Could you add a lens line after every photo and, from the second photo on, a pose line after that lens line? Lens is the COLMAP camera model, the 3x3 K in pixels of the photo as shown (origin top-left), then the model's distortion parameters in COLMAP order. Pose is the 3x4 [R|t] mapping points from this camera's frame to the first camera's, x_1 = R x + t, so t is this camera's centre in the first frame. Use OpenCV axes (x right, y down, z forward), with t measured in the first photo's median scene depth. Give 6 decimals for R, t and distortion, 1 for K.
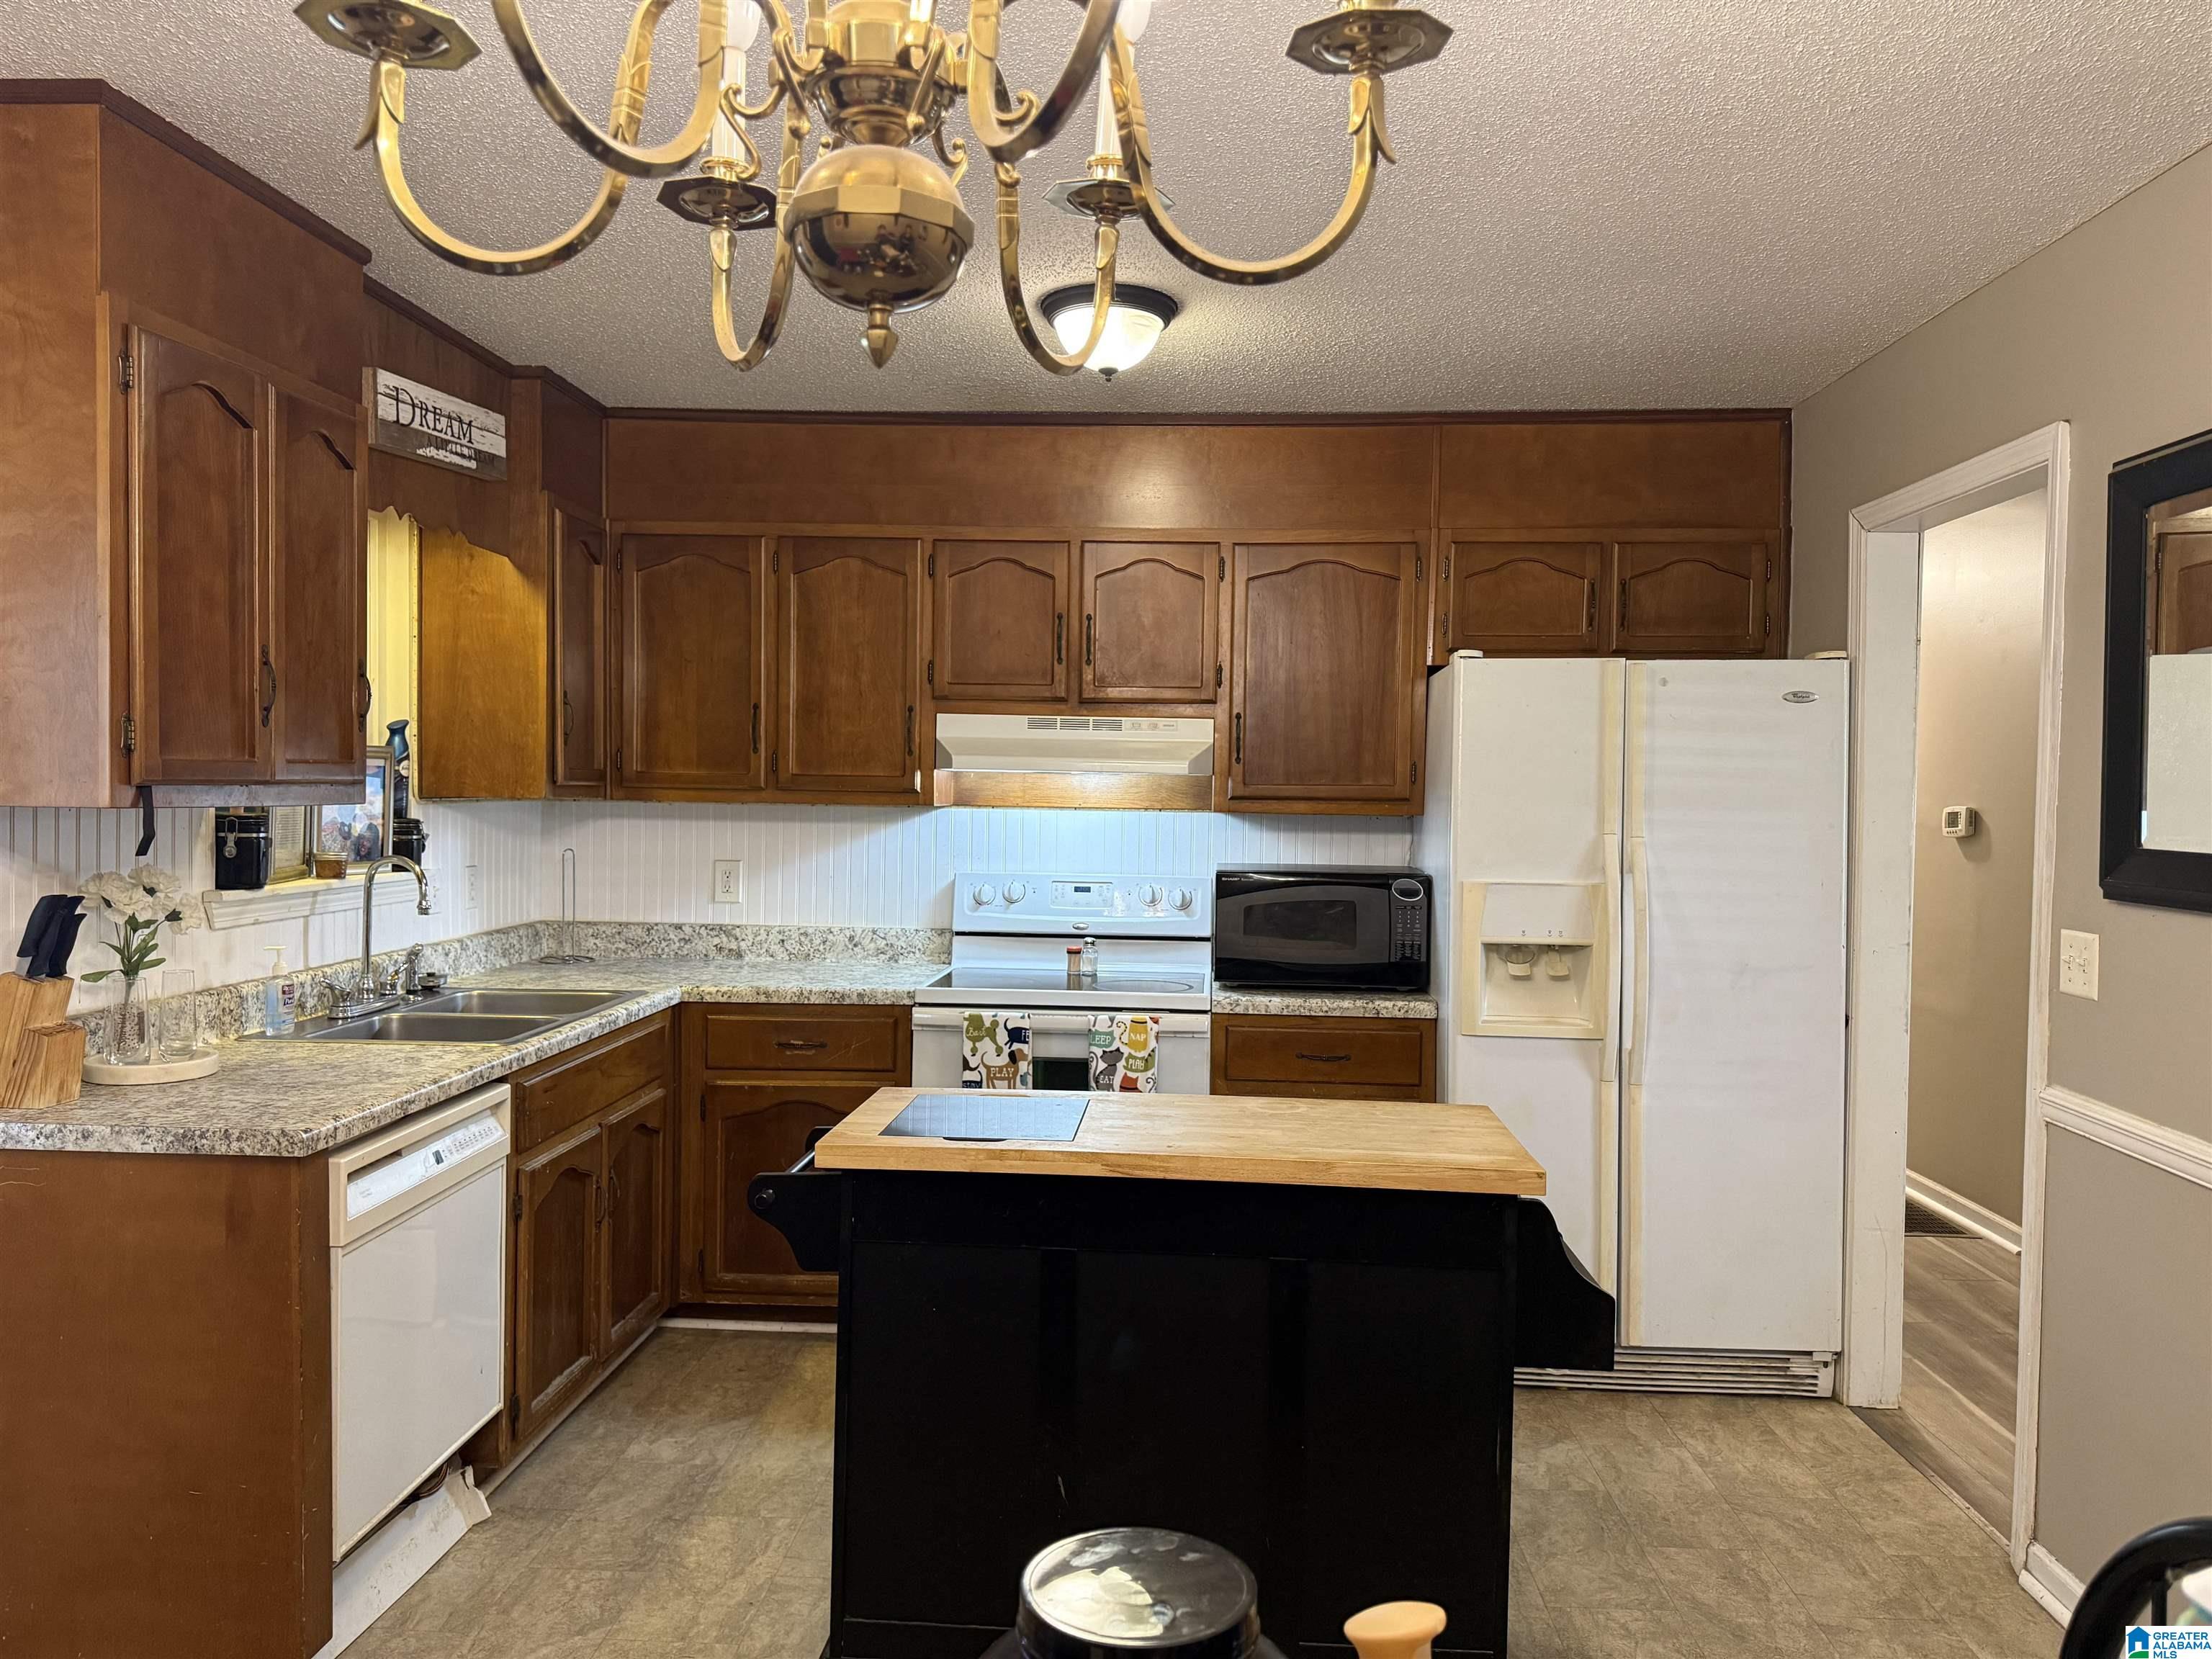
lens RADIAL K [[1568.2, 0, 1108.3], [0, 1568.2, 830.1], [0, 0, 1]] dist [0.003458, 0.000660]
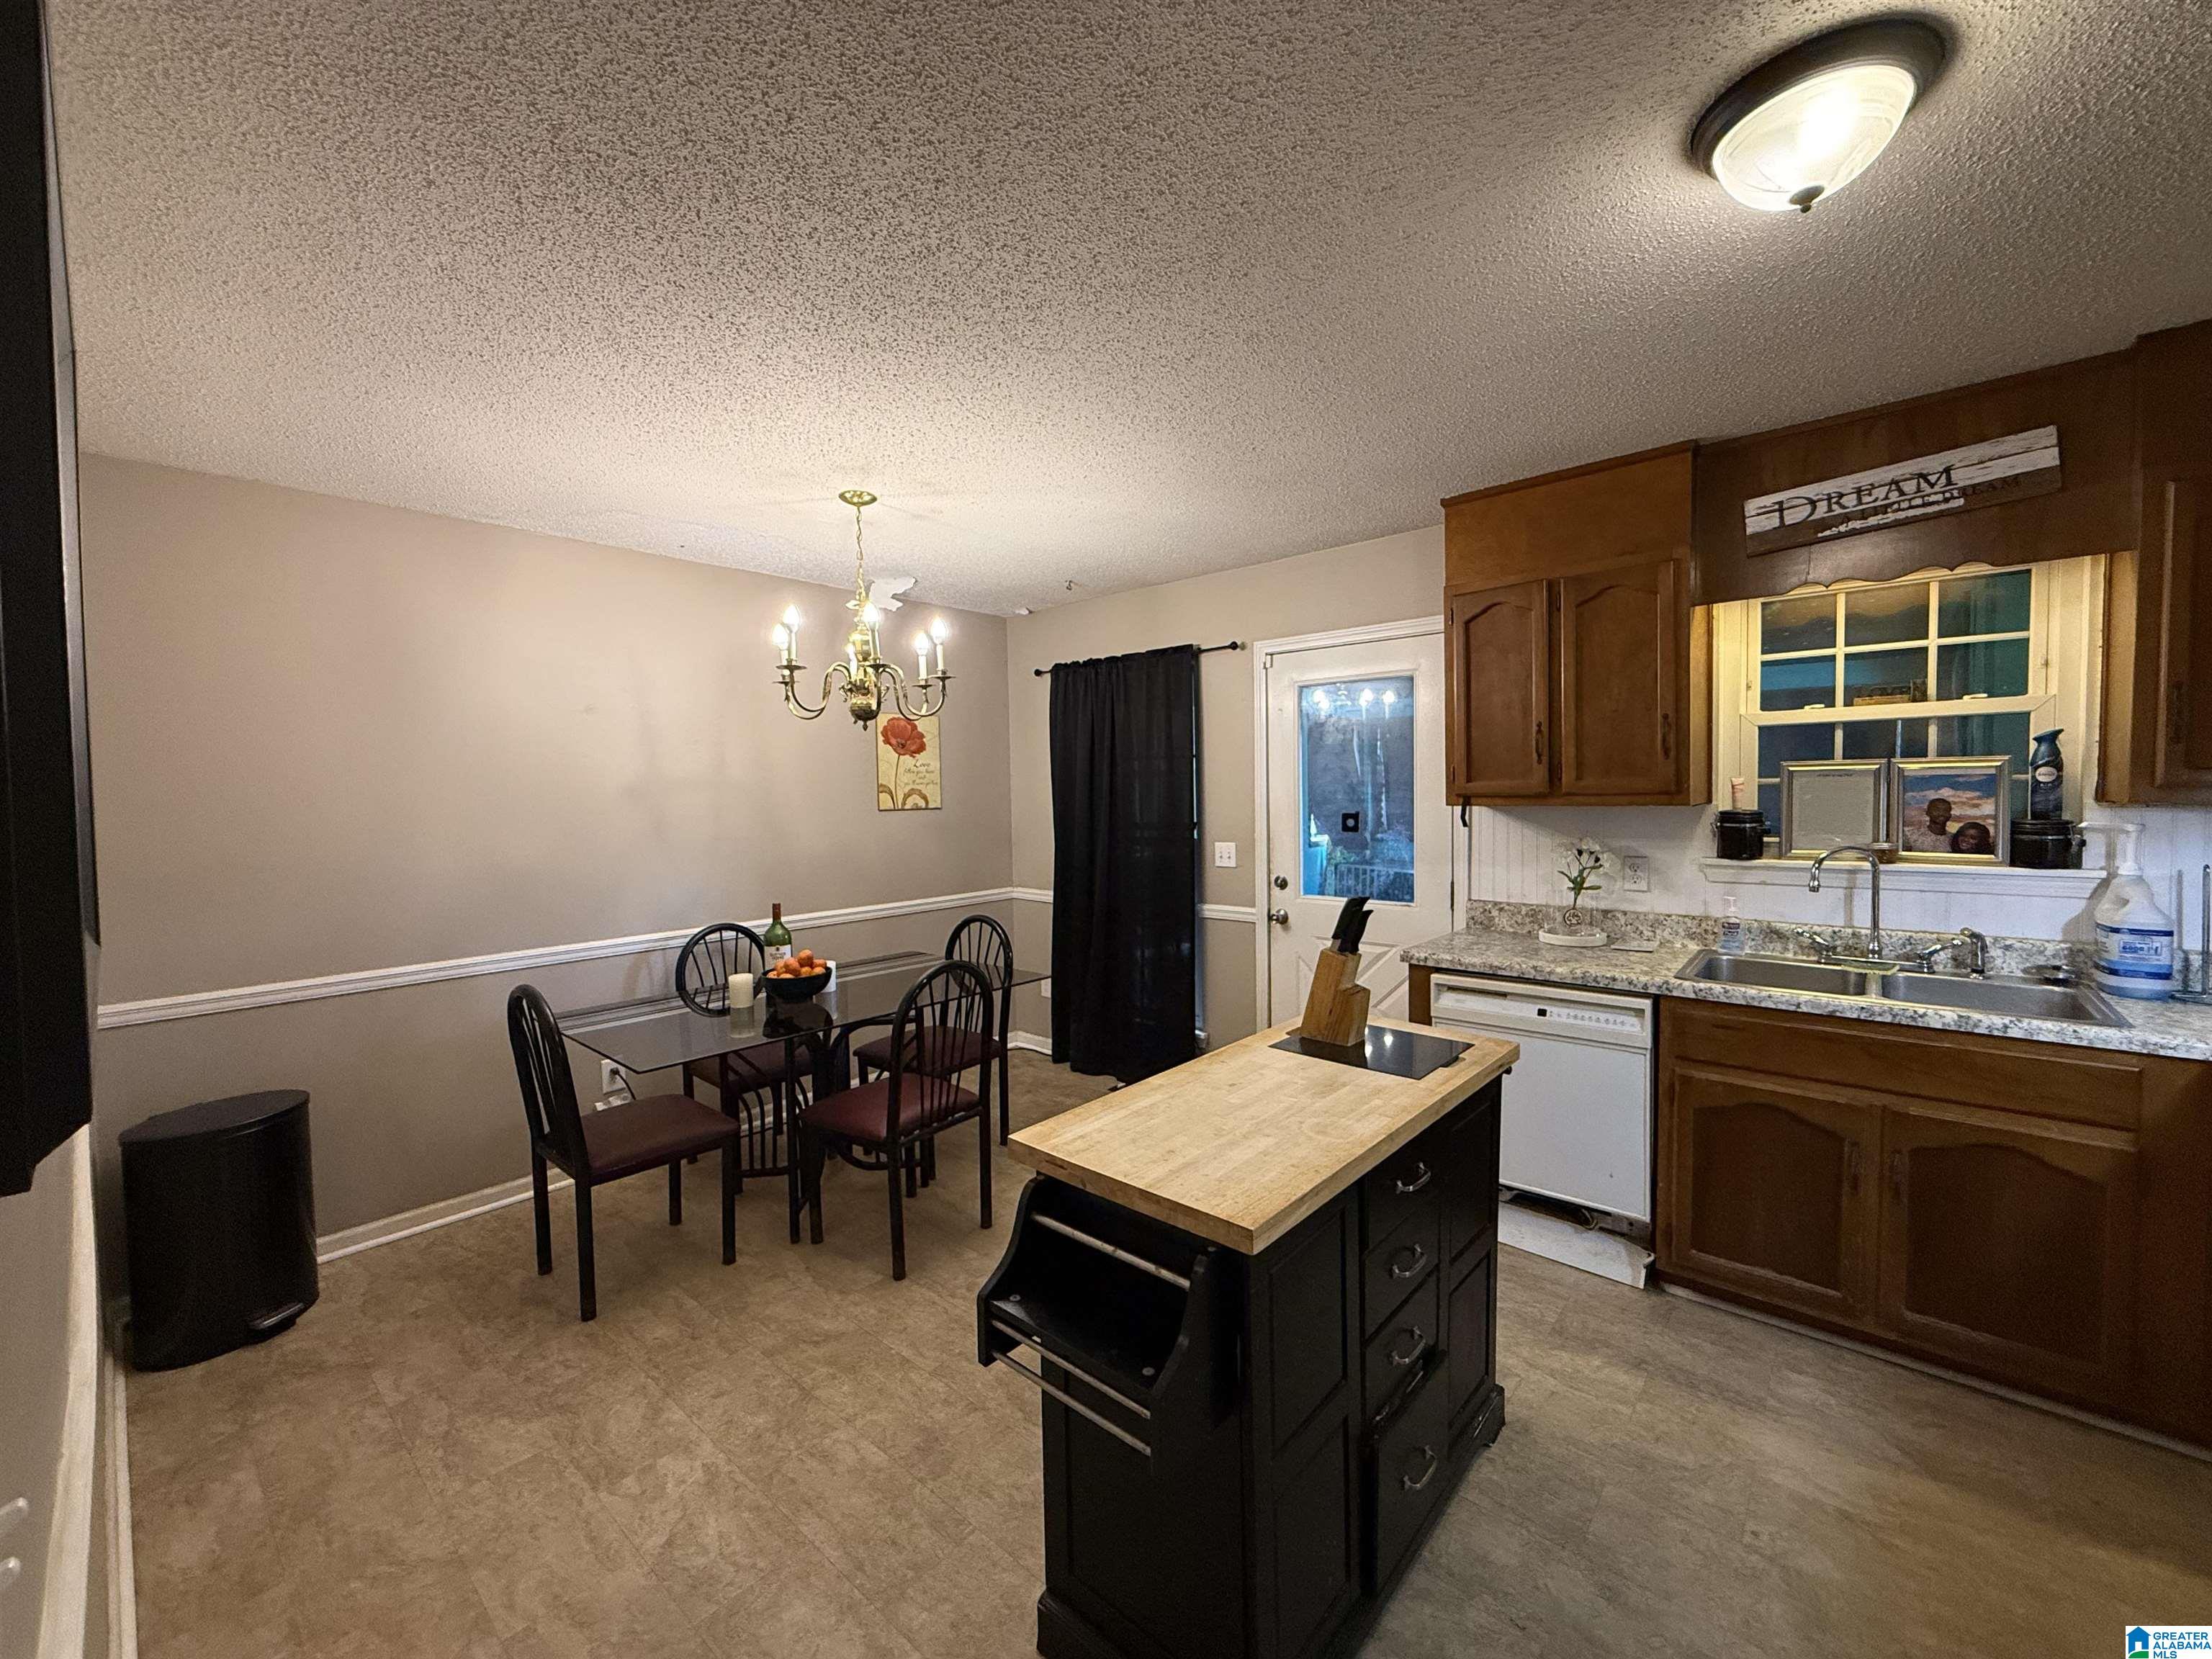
lens RADIAL K [[882.2, 0, 1106.6], [0, 882.2, 824.9], [0, 0, 1]] dist [0.000220, 0.000462]
pose [[-0.615612, 0.024688, -0.787663, 0.536037], [-0.015486, 0.998937, 0.043413, -0.025467], [0.787897, 0.038923, -0.614575, 1.053879]]
